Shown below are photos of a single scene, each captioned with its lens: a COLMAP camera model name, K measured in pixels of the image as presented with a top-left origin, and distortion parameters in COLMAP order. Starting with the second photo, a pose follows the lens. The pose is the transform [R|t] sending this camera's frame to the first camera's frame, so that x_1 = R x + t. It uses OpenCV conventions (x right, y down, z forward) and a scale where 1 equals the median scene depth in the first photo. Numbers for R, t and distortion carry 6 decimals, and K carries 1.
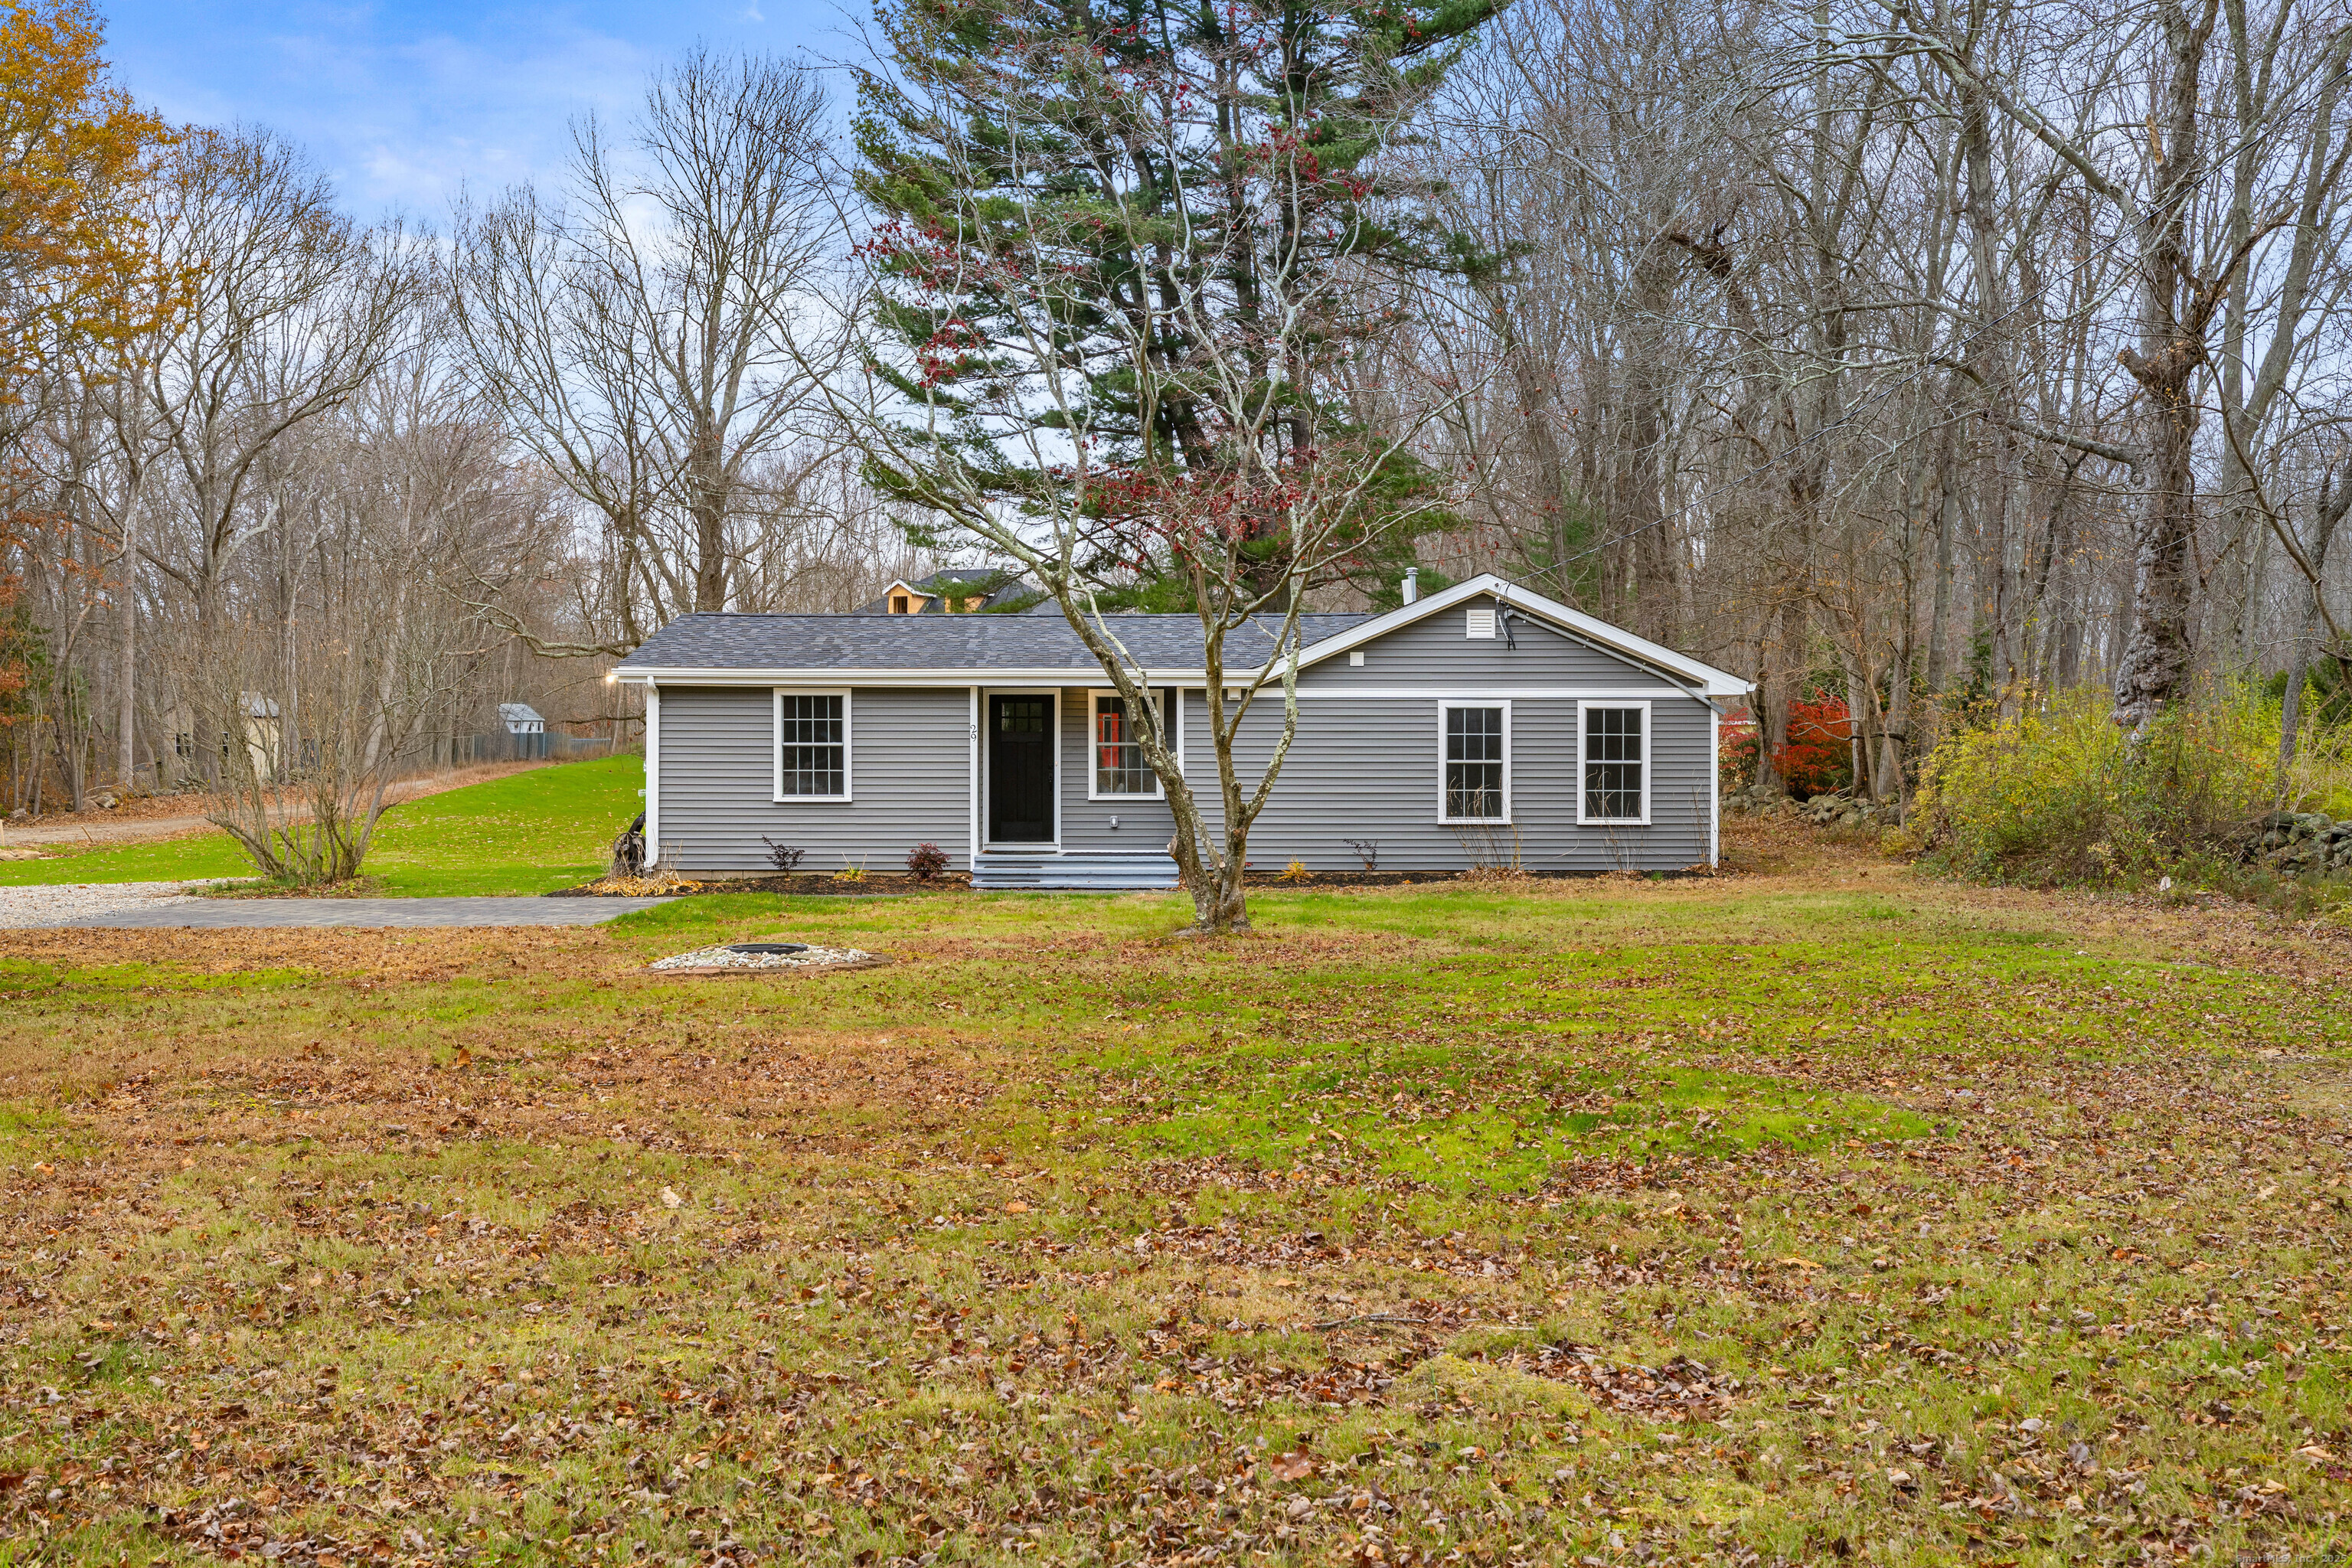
lens RADIAL K [[2256.2, 0, 1182.5], [0, 2256.2, 778.1], [0, 0, 1]] dist [-0.012391, 0.000000]
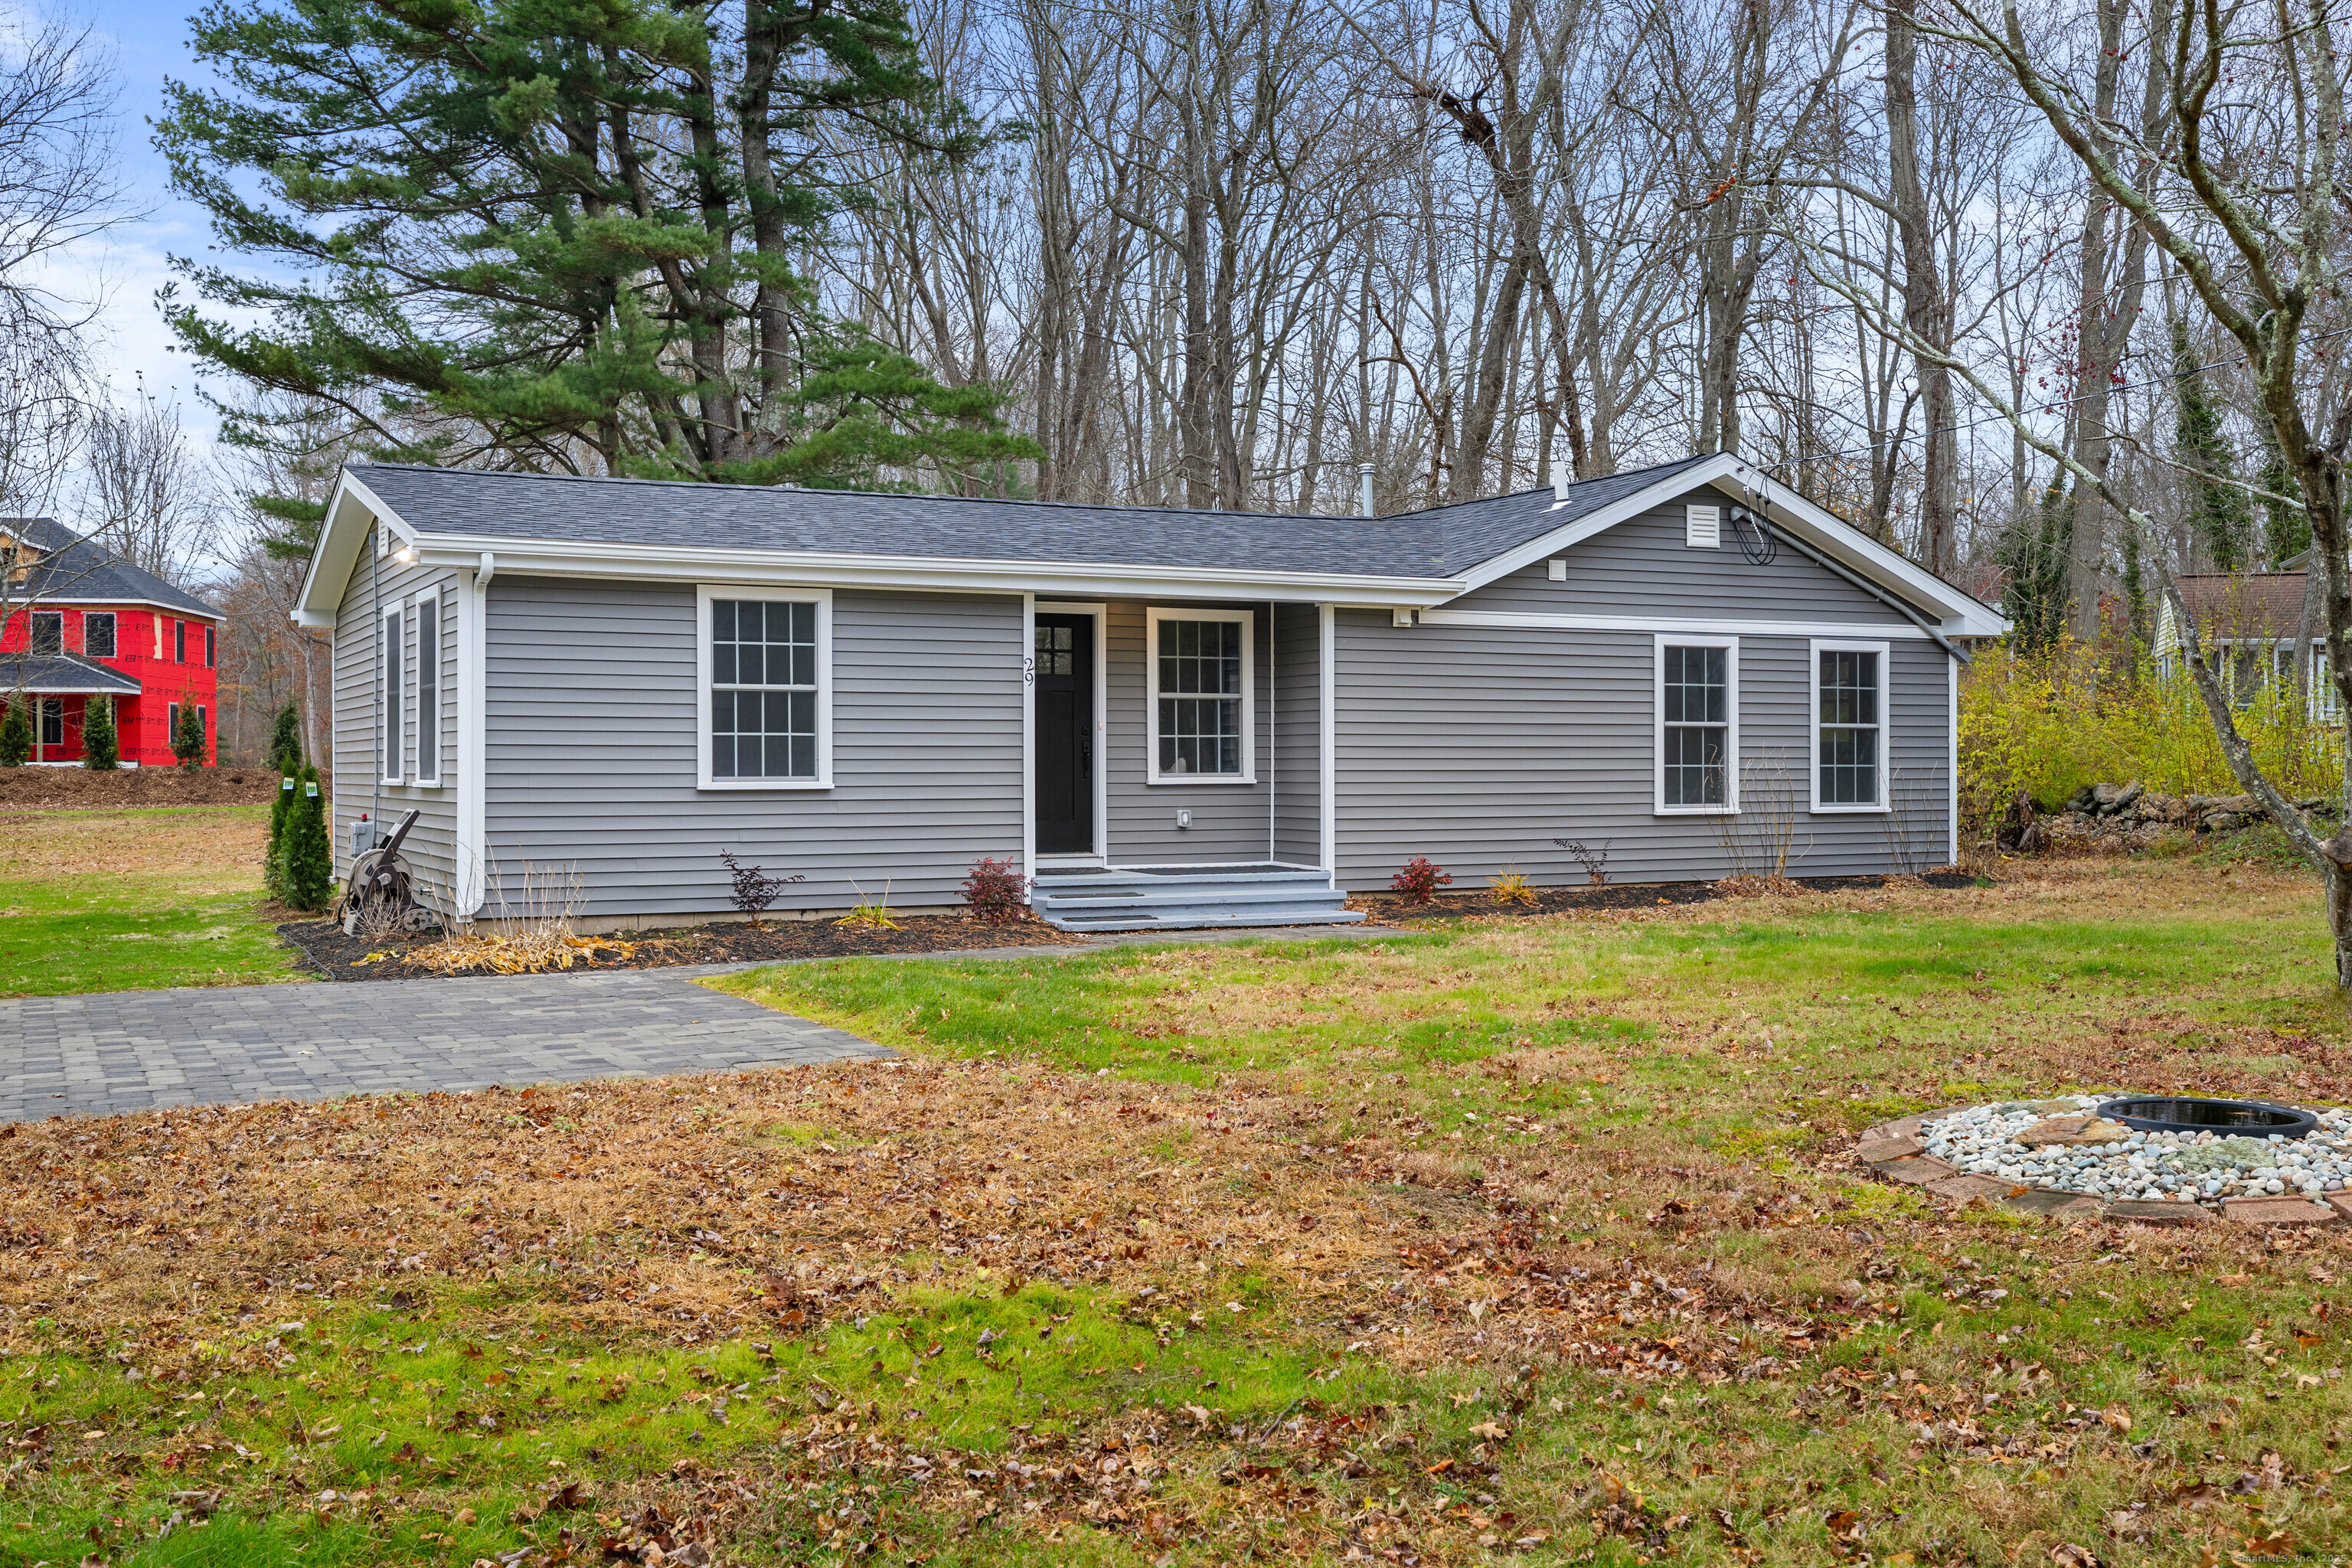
lens RADIAL K [[2256.2, 0, 1171.4], [0, 2256.2, 781.5], [0, 0, 1]] dist [-0.012391, 0.000000]
pose [[0.891975, -0.006302, 0.452041, -0.328604], [0.007439, 0.999972, -0.000739, 0.009726], [-0.452024, 0.004022, 0.891997, 0.452243]]
